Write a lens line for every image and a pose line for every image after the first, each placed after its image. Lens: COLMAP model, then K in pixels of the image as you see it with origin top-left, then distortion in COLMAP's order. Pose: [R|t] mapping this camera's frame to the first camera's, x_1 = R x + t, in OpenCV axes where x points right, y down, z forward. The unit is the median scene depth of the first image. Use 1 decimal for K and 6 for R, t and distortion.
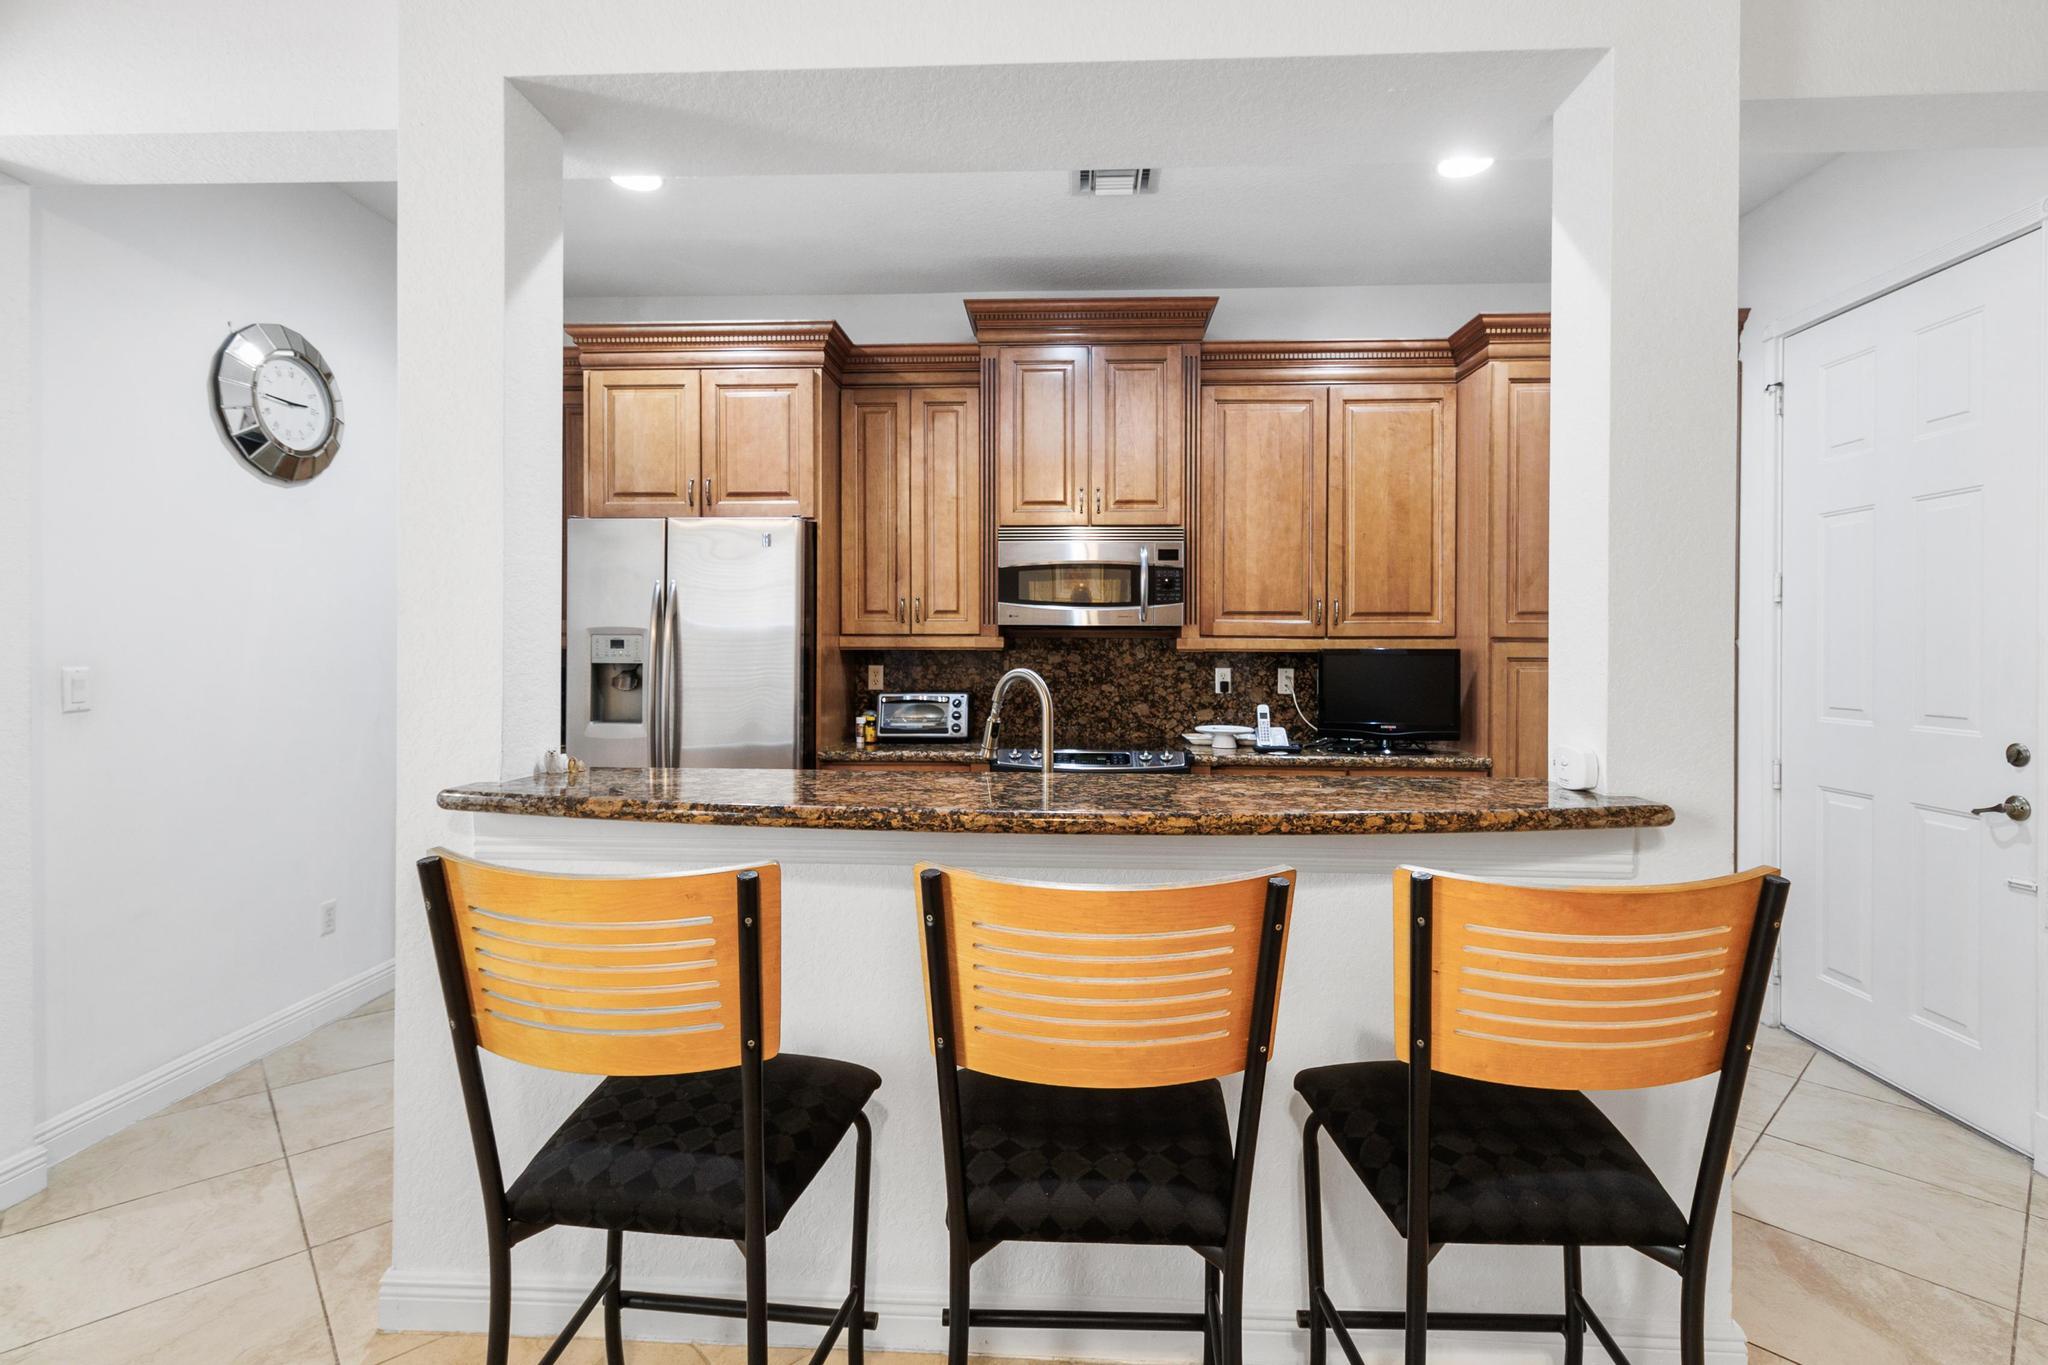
lens RADIAL K [[956.0, 0, 1028.6], [0, 956.0, 647.3], [0, 0, 1]] dist [0.007302, -0.000632]
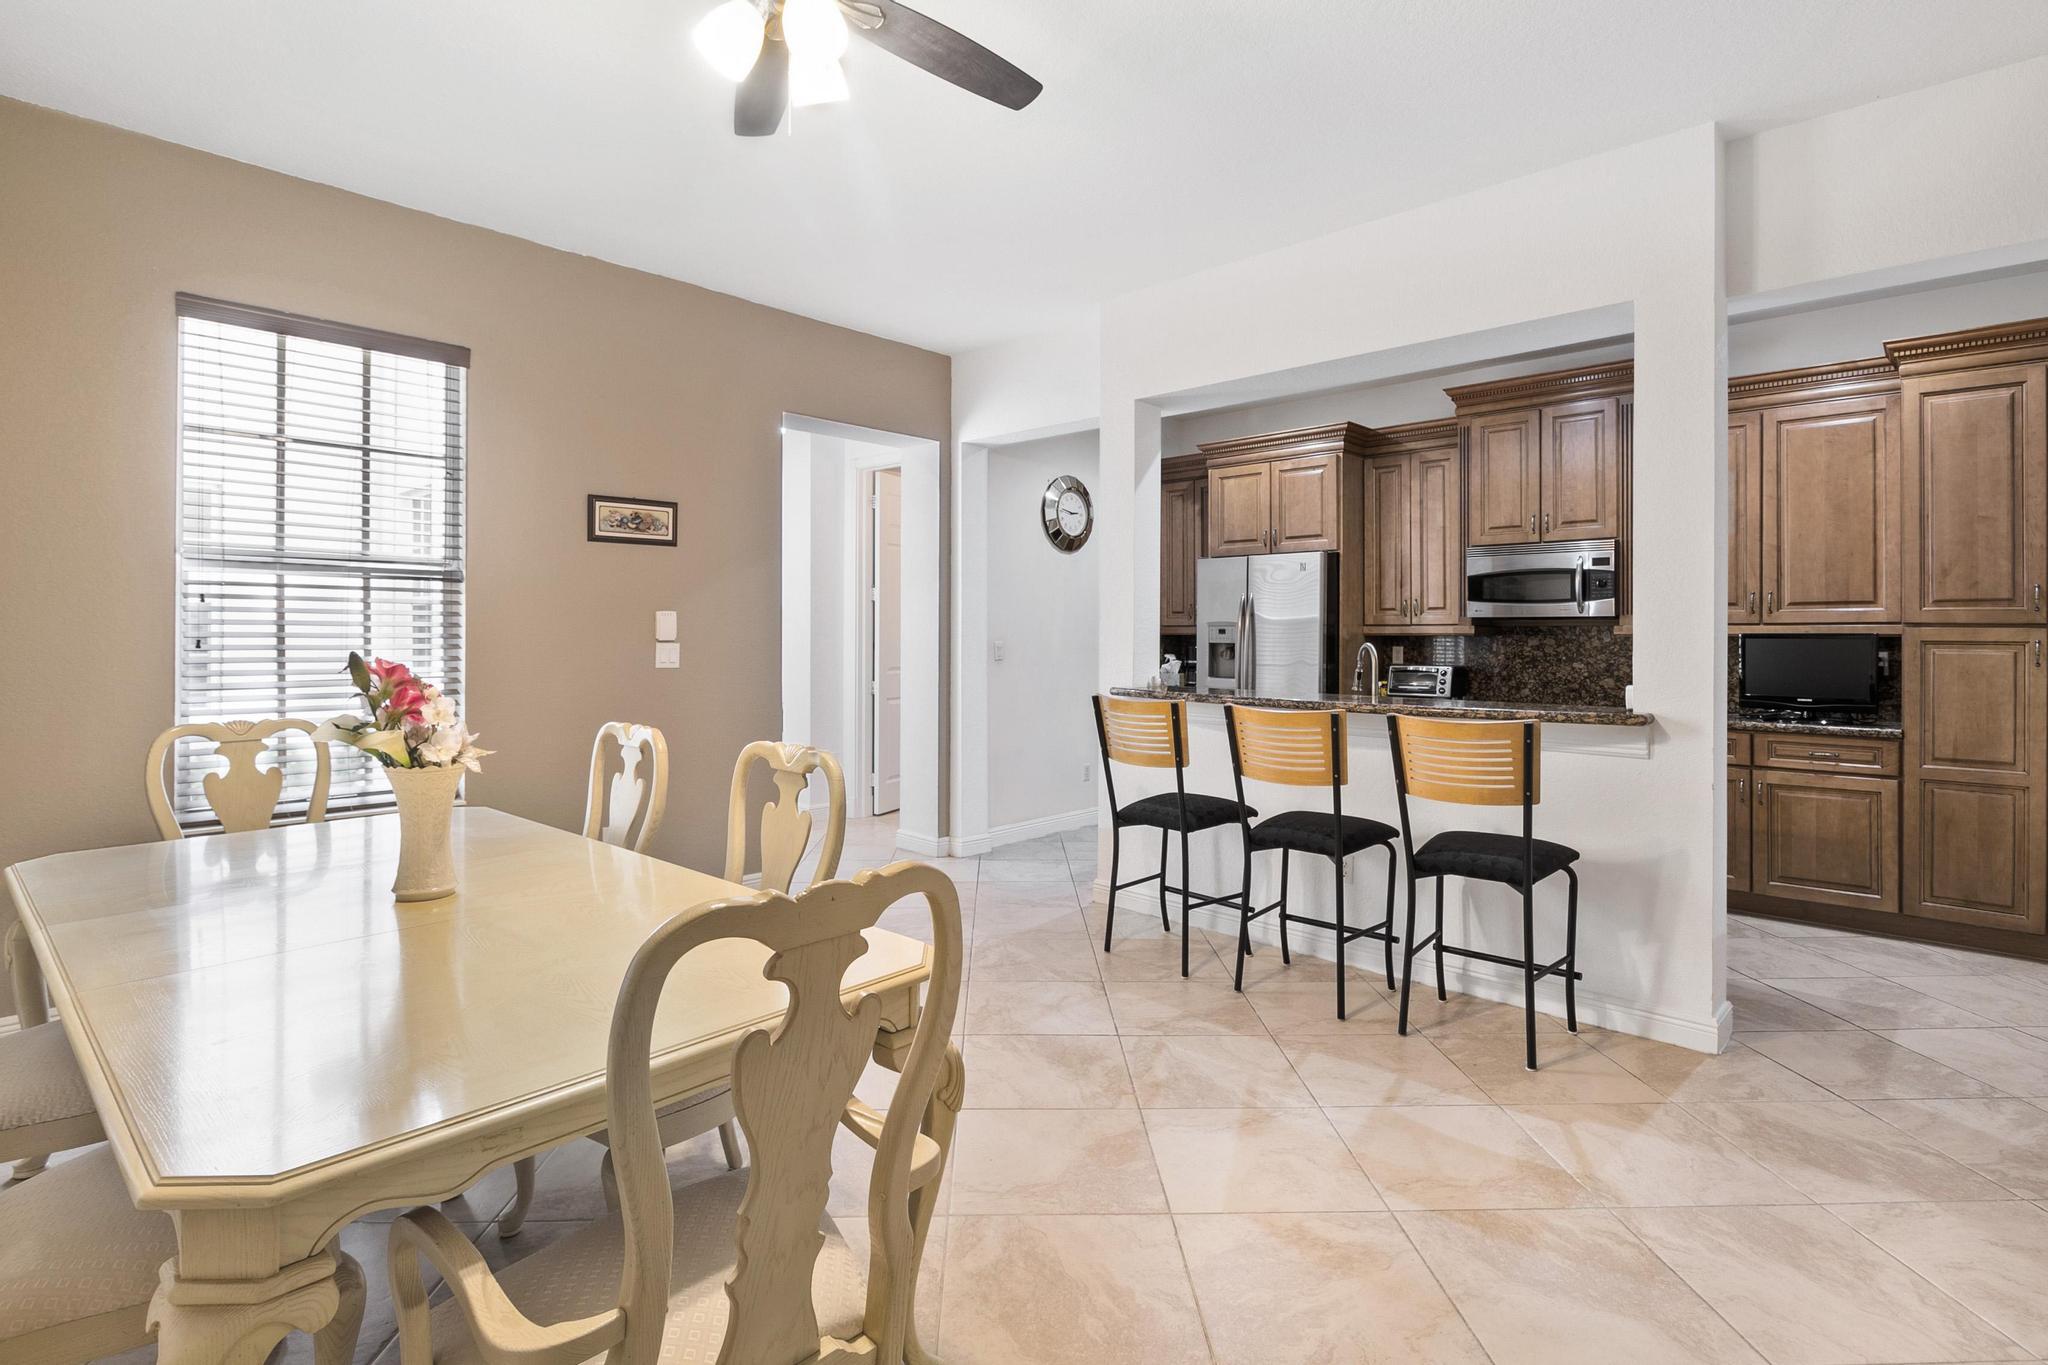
lens RADIAL K [[991.2, 0, 1036.5], [0, 991.2, 633.1], [0, 0, 1]] dist [-0.005792, -0.000926]
pose [[0.761641, -0.002704, -0.647993, 0.422310], [-0.001095, 0.999984, -0.005459, 0.008566], [0.647998, 0.004867, 0.761627, -0.509407]]
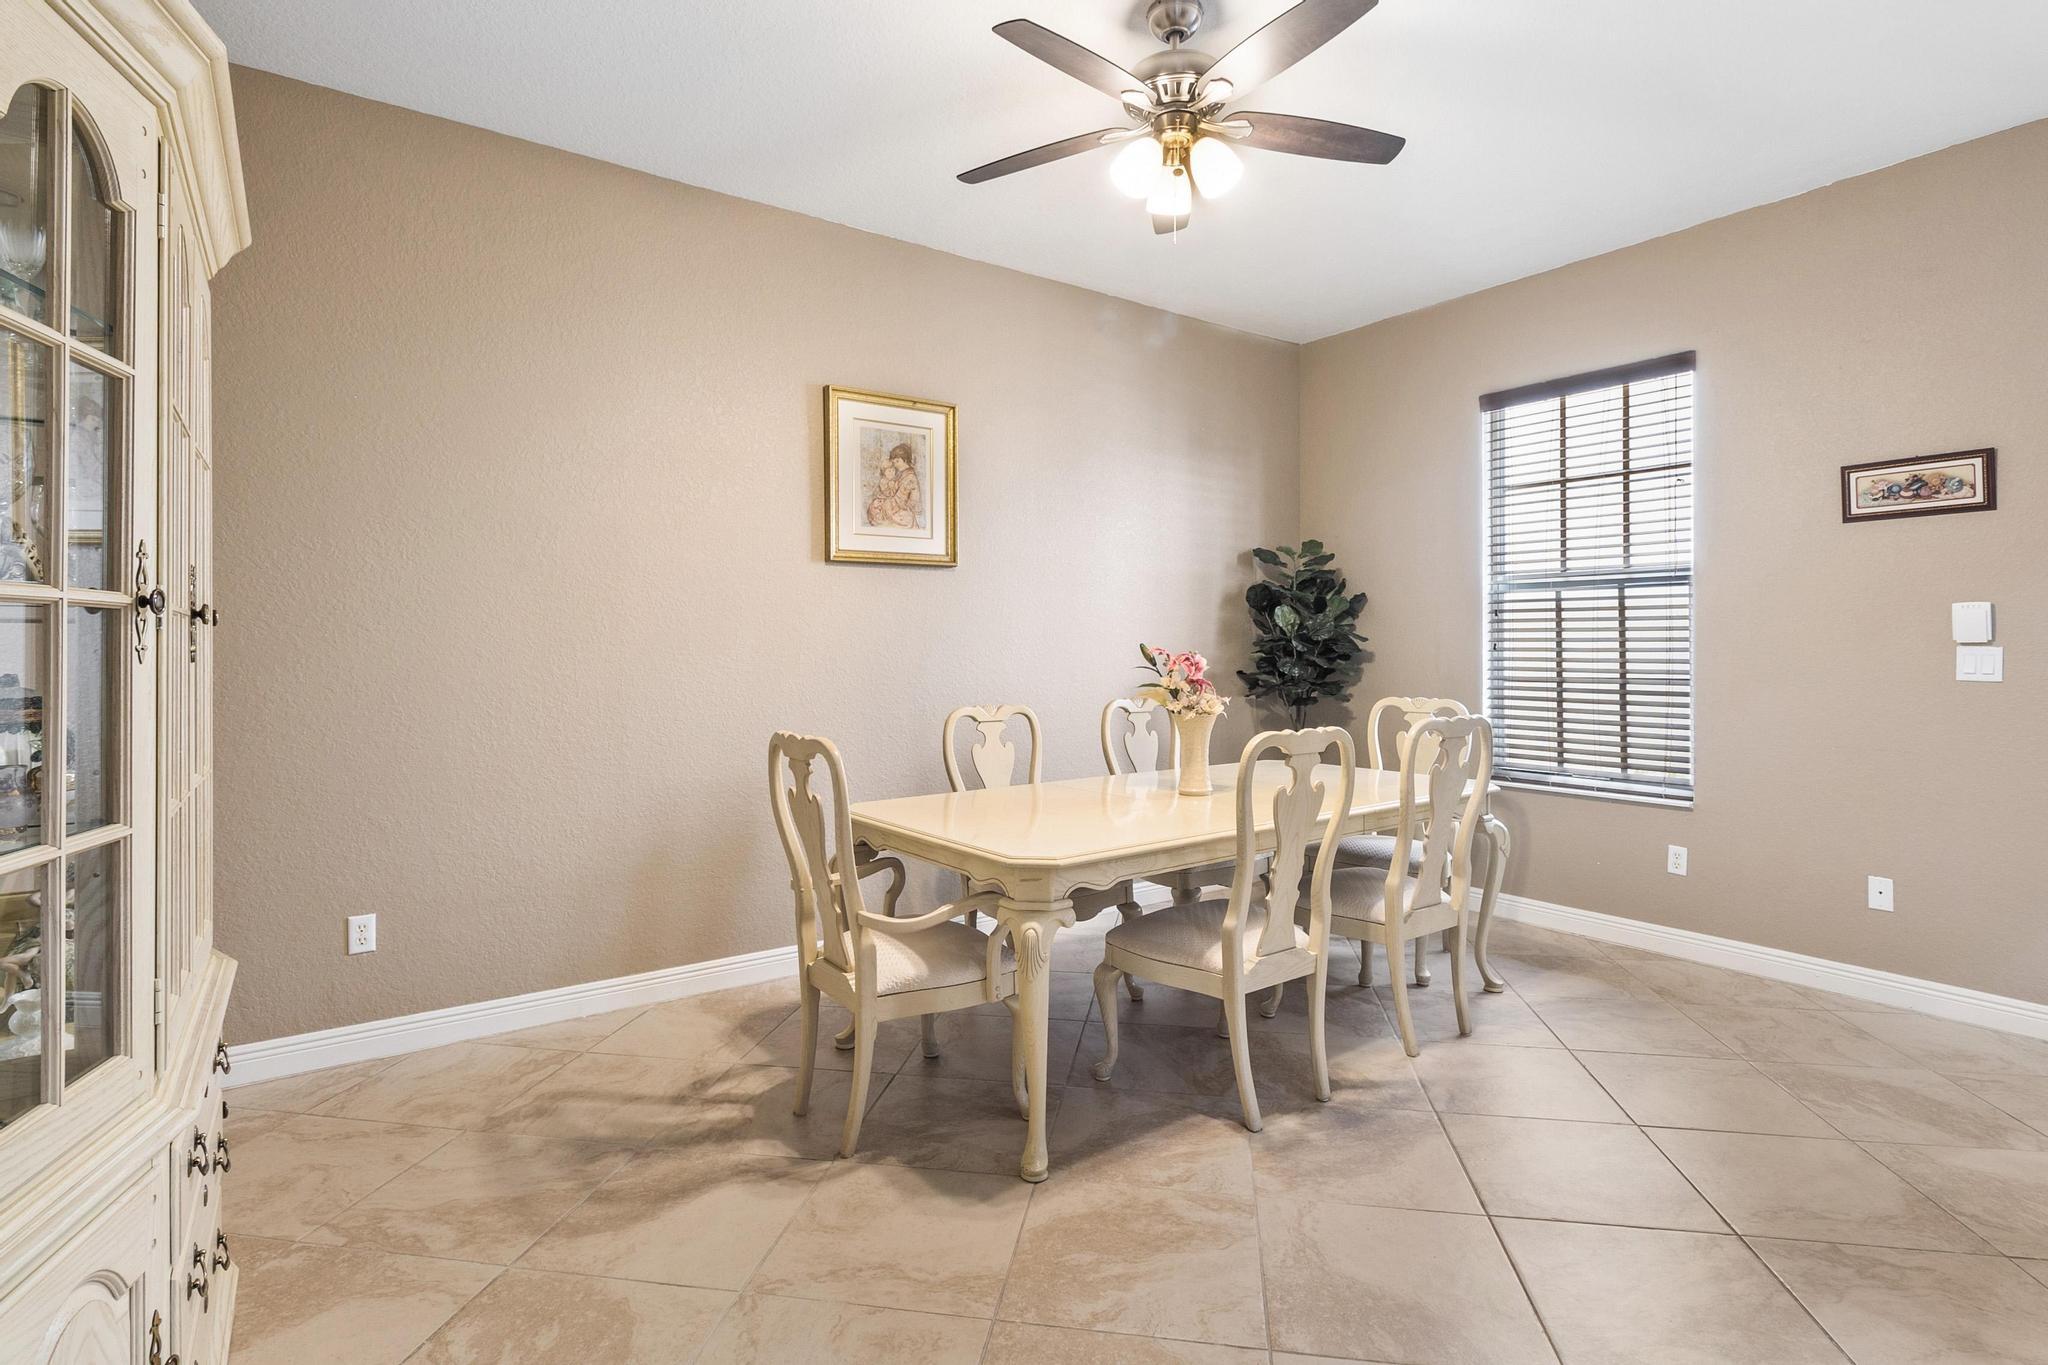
lens RADIAL K [[991.2, 0, 1037.8], [0, 991.2, 647.2], [0, 0, 1]] dist [-0.005792, -0.000926]
pose [[-0.780023, -0.005247, -0.625729, 0.475839], [-0.004233, 0.999986, -0.003109, 0.020900], [0.625737, 0.000223, -0.780034, 0.245711]]
